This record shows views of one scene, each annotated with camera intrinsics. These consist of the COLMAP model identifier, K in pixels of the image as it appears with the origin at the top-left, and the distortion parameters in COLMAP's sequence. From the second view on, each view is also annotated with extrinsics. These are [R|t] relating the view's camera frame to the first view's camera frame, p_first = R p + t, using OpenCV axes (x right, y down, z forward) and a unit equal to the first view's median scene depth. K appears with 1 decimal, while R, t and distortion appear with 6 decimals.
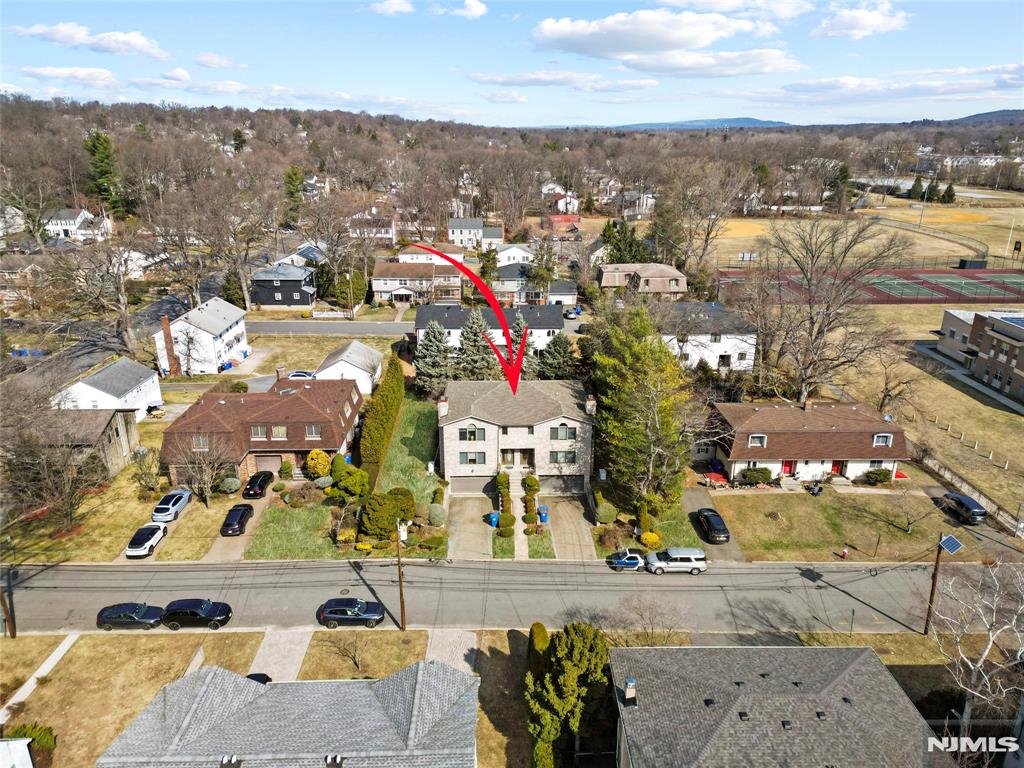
lens RADIAL K [[709.4, 0, 514.9], [0, 709.4, 388.3], [0, 0, 1]] dist [0.087115, -0.065166]
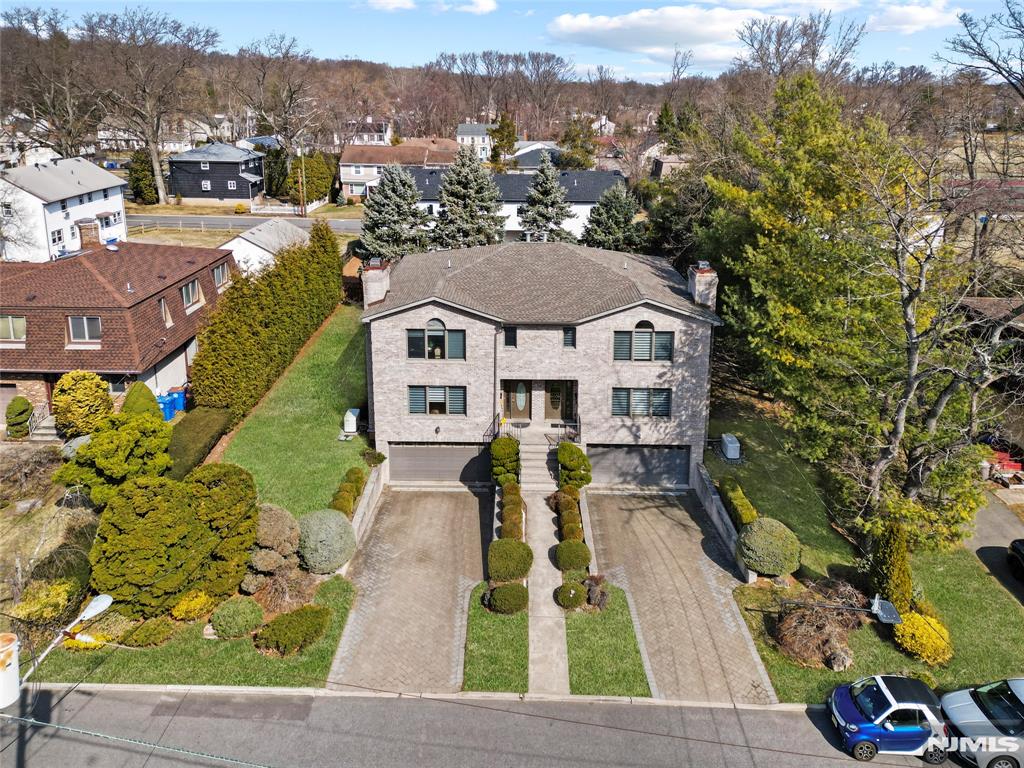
lens RADIAL K [[764.1, 0, 511.4], [0, 764.1, 229.5], [0, 0, 1]] dist [0.045832, -0.048940]
pose [[0.999281, 0.010989, -0.036289, 0.002626], [-0.016885, 0.985911, -0.166416, 0.072444], [0.033949, 0.166909, 0.985388, 0.514985]]
